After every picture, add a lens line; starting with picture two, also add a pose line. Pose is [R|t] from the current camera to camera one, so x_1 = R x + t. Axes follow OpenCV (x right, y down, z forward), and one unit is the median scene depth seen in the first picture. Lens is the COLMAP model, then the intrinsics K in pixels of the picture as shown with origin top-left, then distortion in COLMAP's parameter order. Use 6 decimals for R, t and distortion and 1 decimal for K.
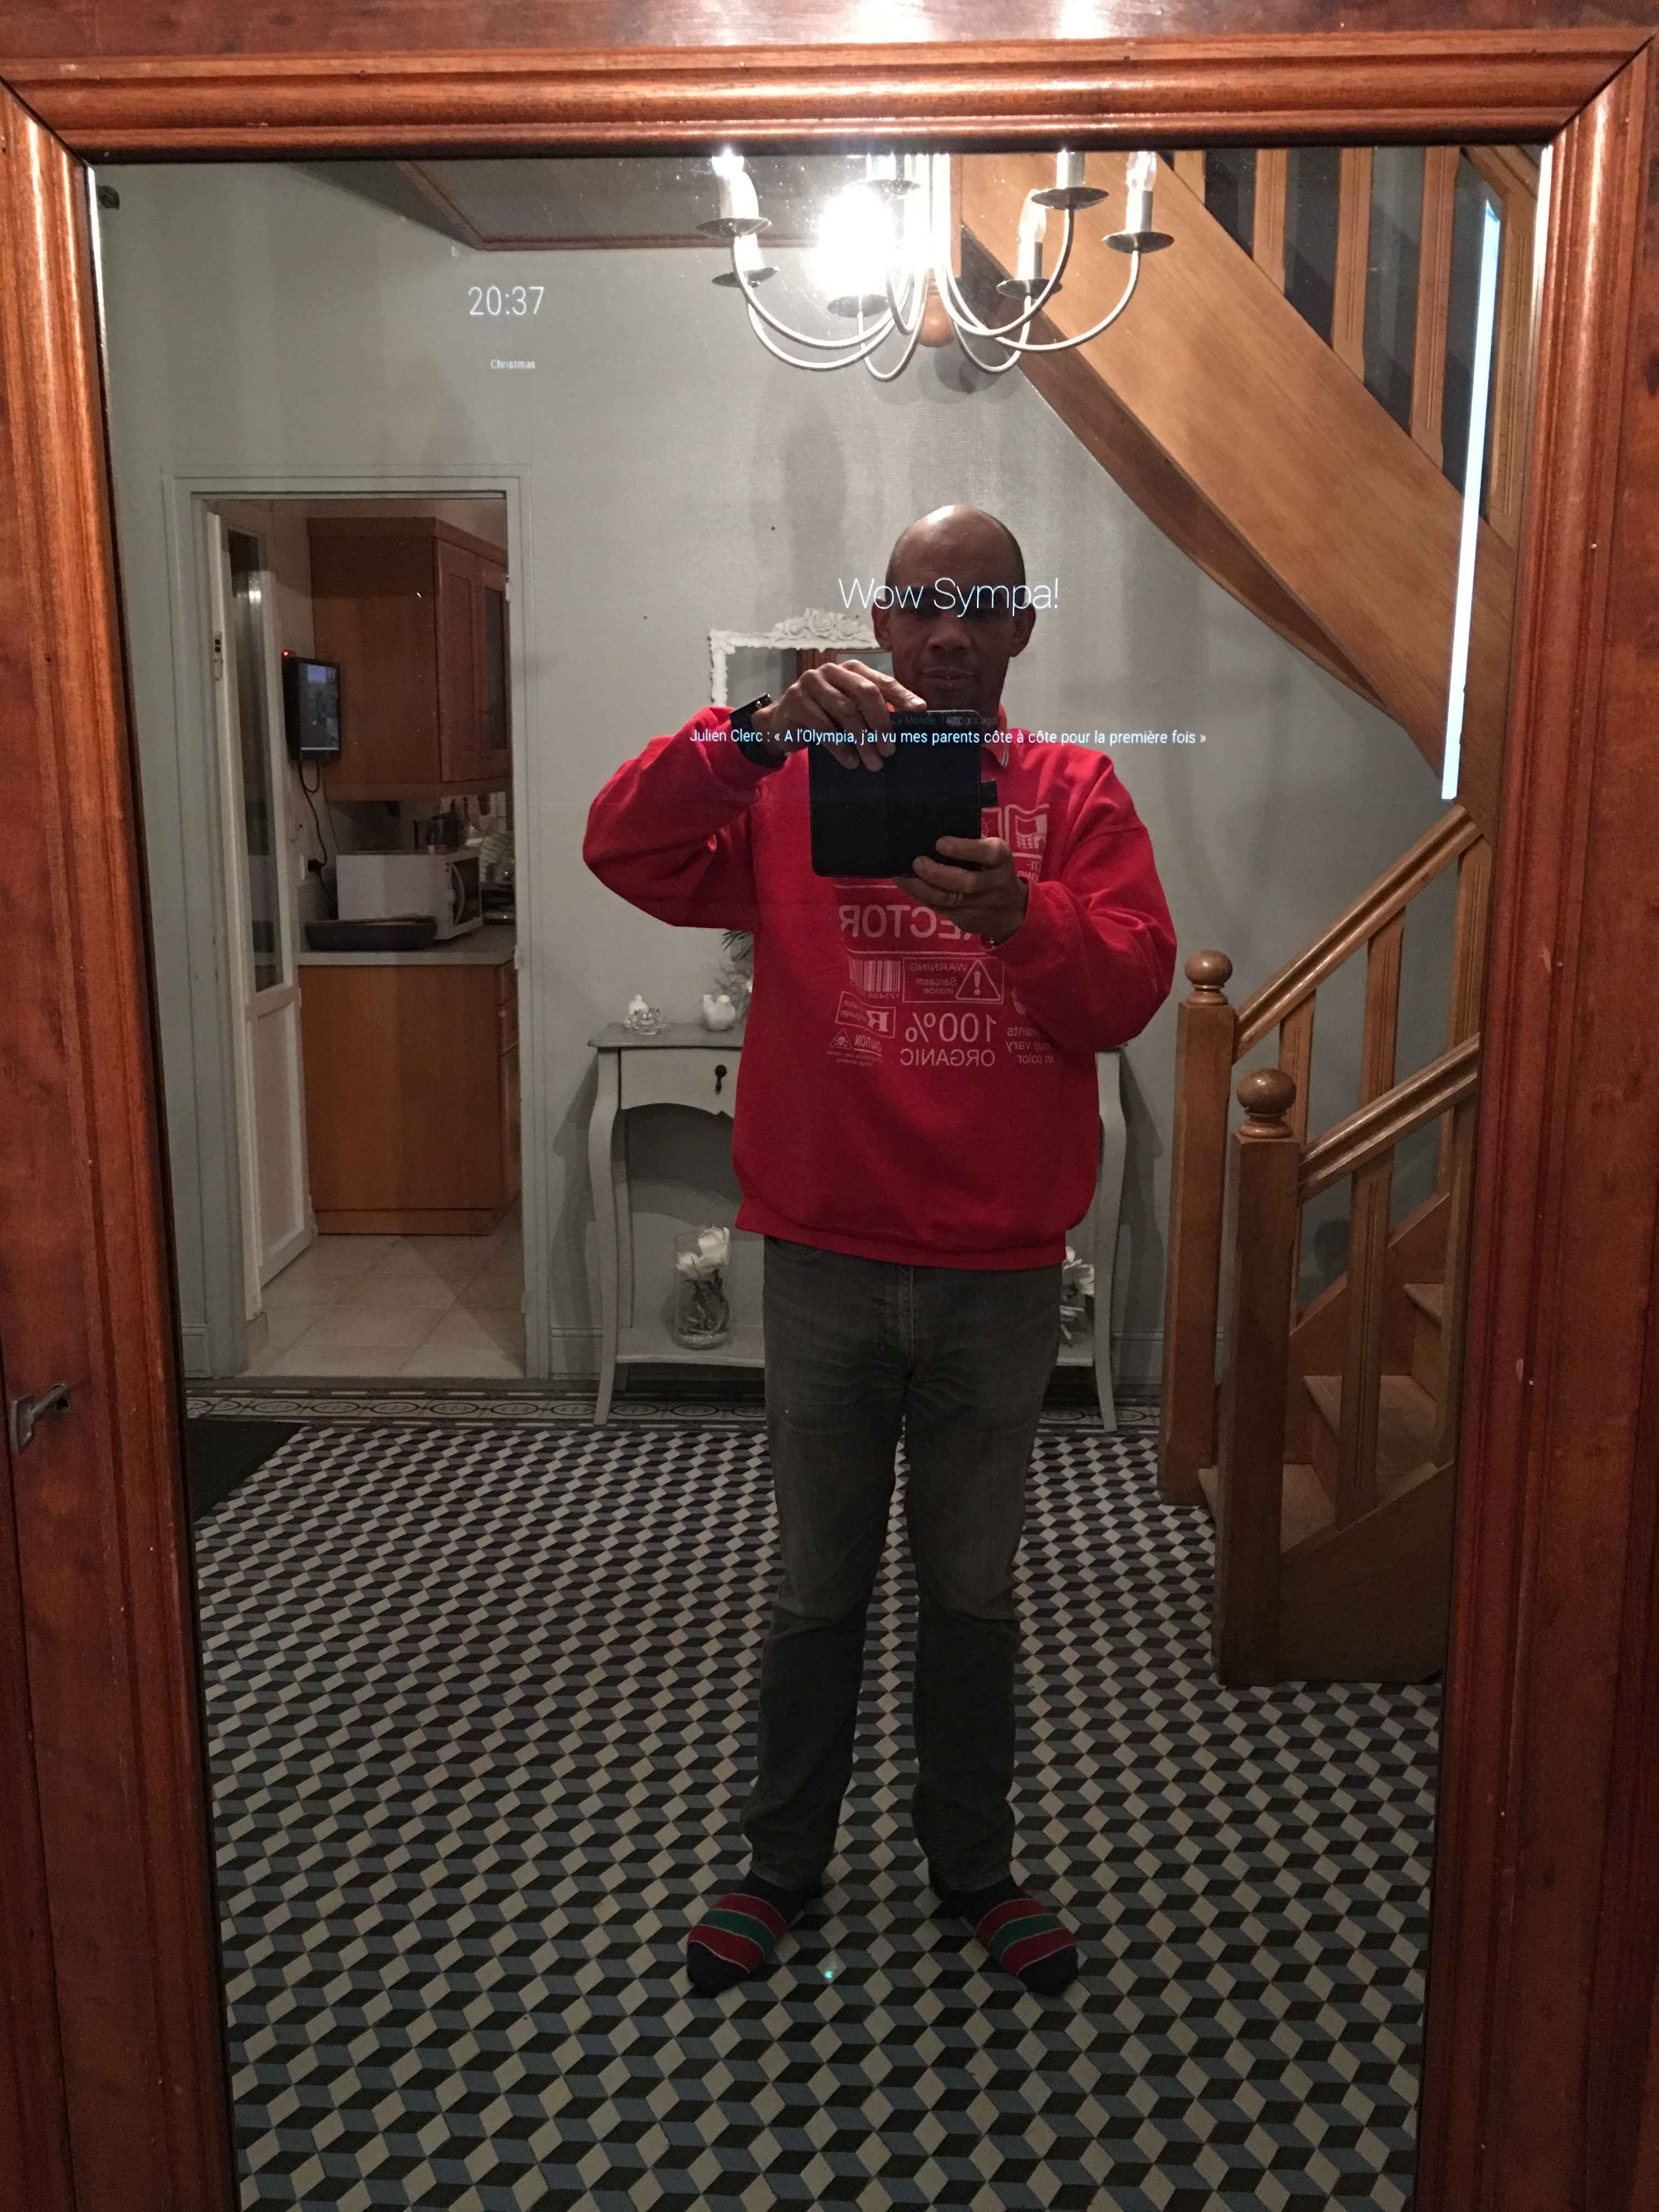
lens RADIAL K [[1898.5, 0, 829.5], [0, 1898.5, 1106.0], [0, 0, 1]] dist [0.036999, -0.005746]
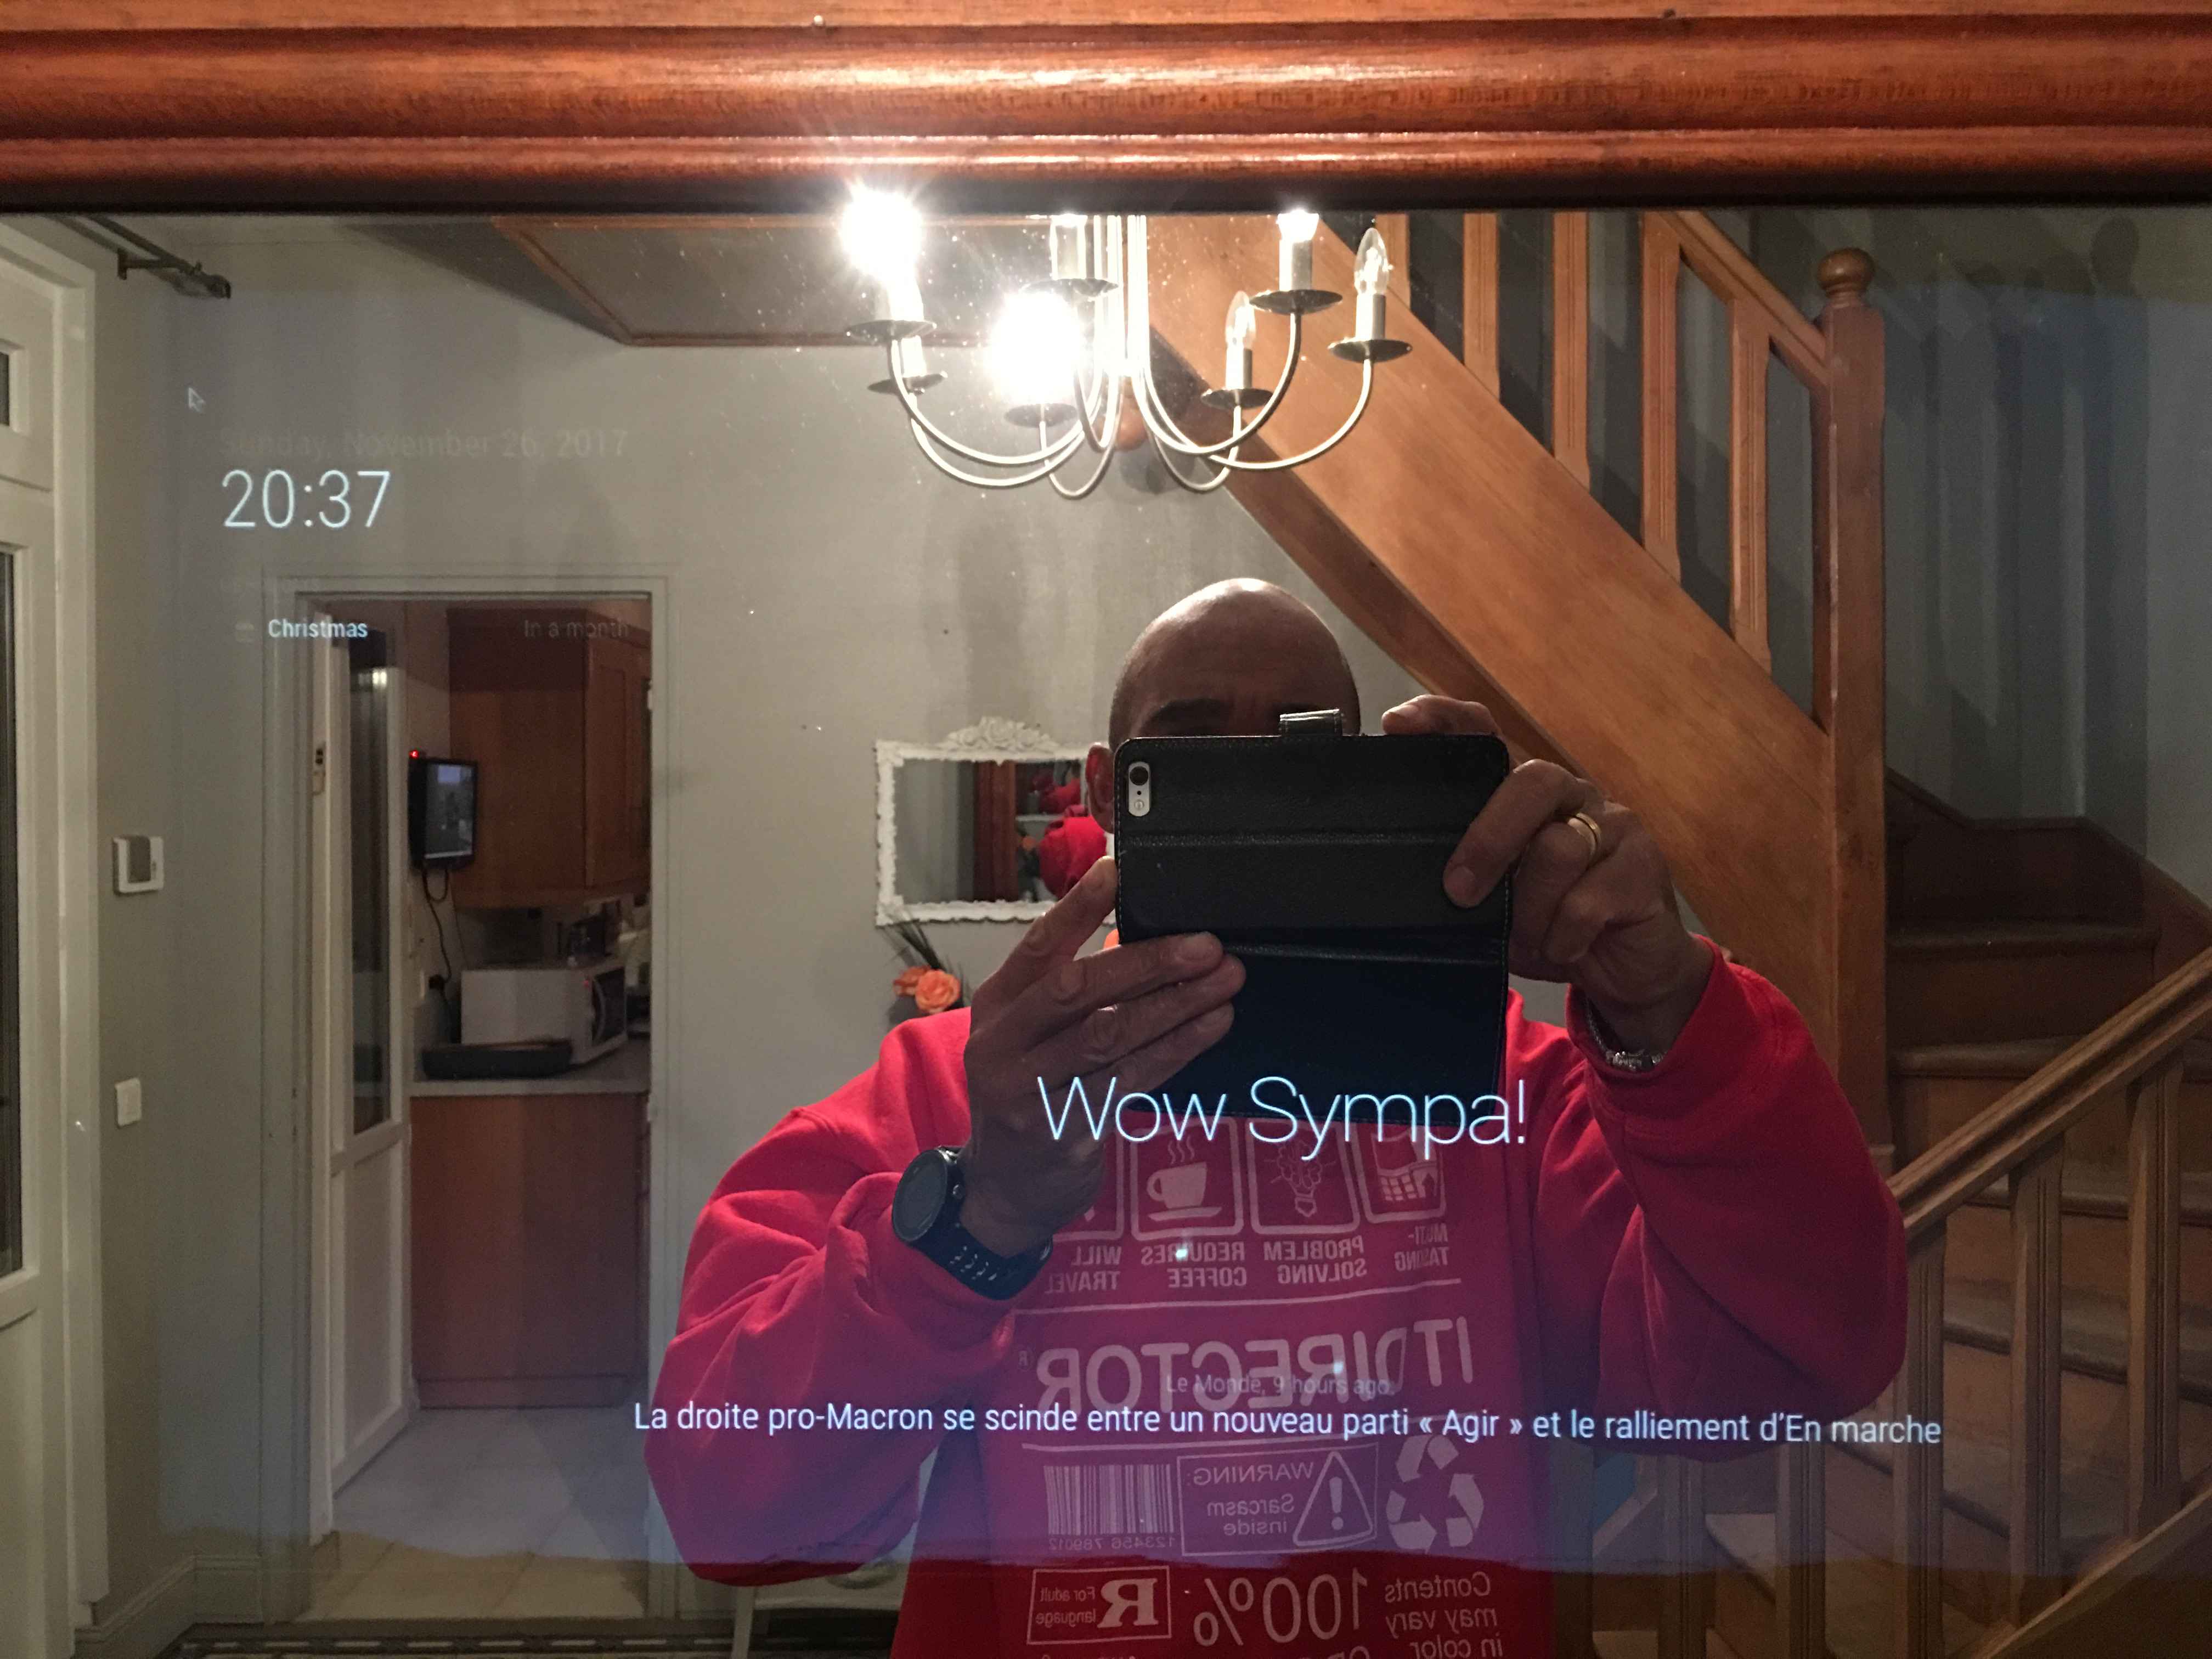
lens RADIAL K [[1898.5, 0, 1106.0], [0, 1898.5, 829.5], [0, 0, 1]] dist [0.036999, -0.005746]
pose [[0.998653, -0.006190, 0.051521, -0.000547], [0.014871, 0.985358, -0.169848, -0.066095], [-0.049716, 0.170385, 0.984123, 0.139412]]
